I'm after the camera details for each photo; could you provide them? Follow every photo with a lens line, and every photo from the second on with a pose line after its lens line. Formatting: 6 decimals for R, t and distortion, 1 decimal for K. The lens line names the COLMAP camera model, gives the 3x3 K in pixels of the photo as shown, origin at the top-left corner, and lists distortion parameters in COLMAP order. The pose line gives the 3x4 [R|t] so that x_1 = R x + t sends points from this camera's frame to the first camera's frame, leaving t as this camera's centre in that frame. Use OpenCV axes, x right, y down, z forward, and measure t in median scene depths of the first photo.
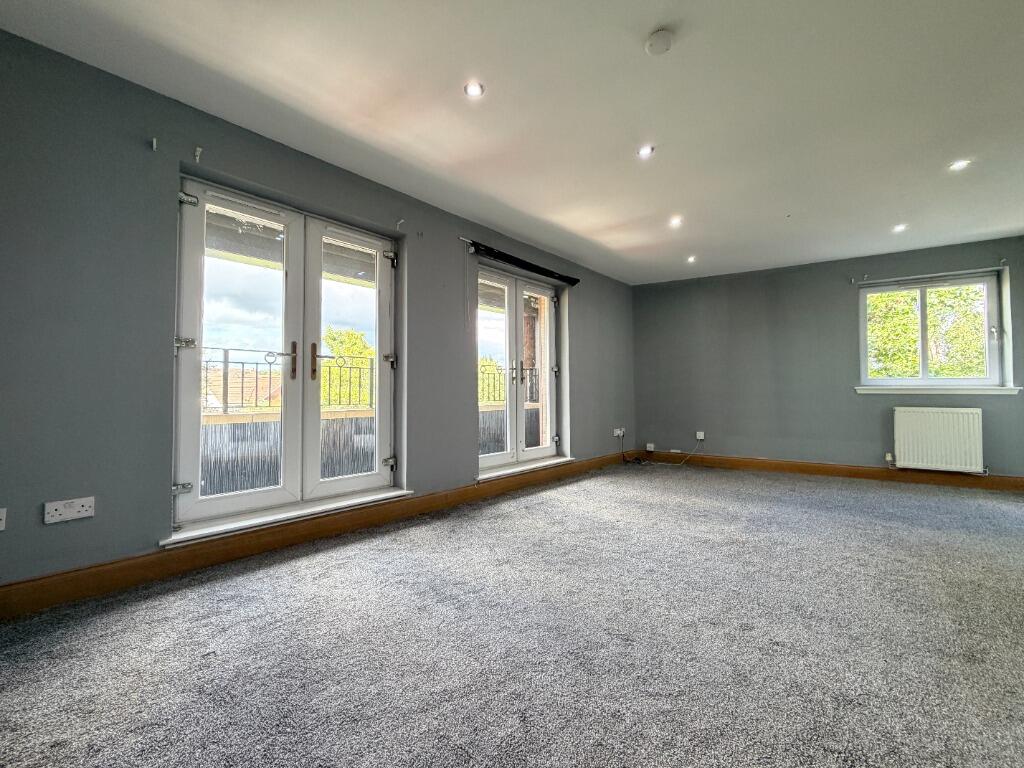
lens RADIAL K [[408.8, 0, 509.3], [0, 408.8, 384.0], [0, 0, 1]] dist [-0.004433, -0.000108]
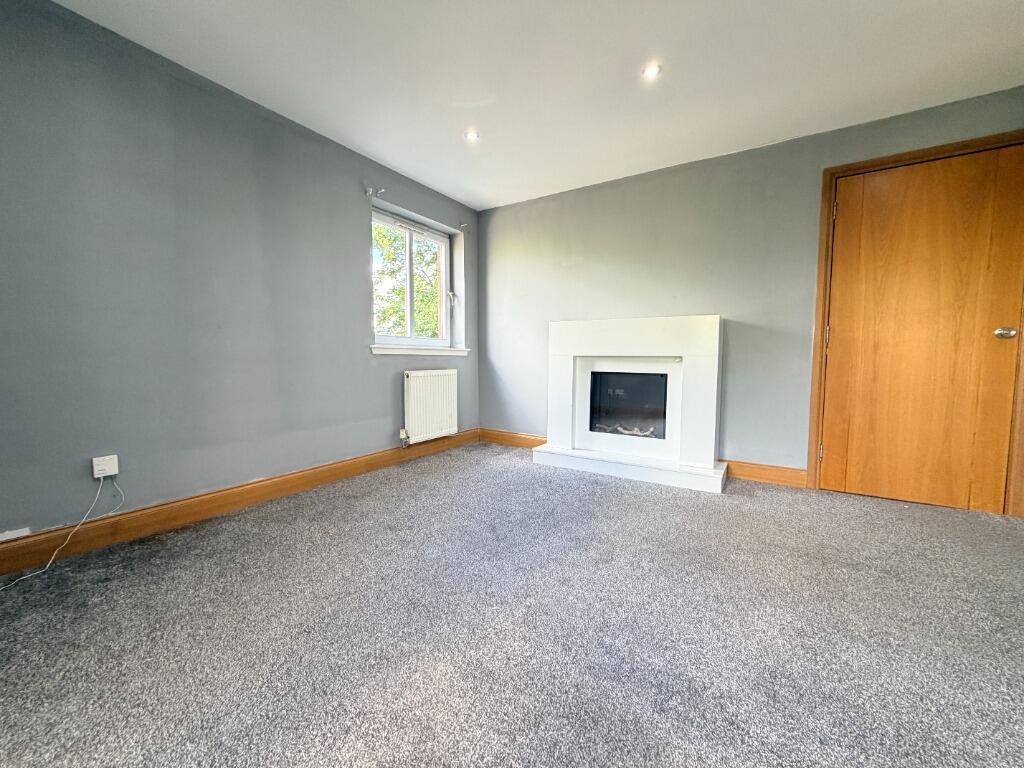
lens RADIAL K [[408.8, 0, 509.5], [0, 408.8, 385.3], [0, 0, 1]] dist [-0.004433, -0.000108]
pose [[0.032298, -0.070252, 0.997006, 0.142136], [-0.022368, 0.997226, 0.070993, 0.021847], [-0.999228, -0.024594, 0.030637, 0.753378]]
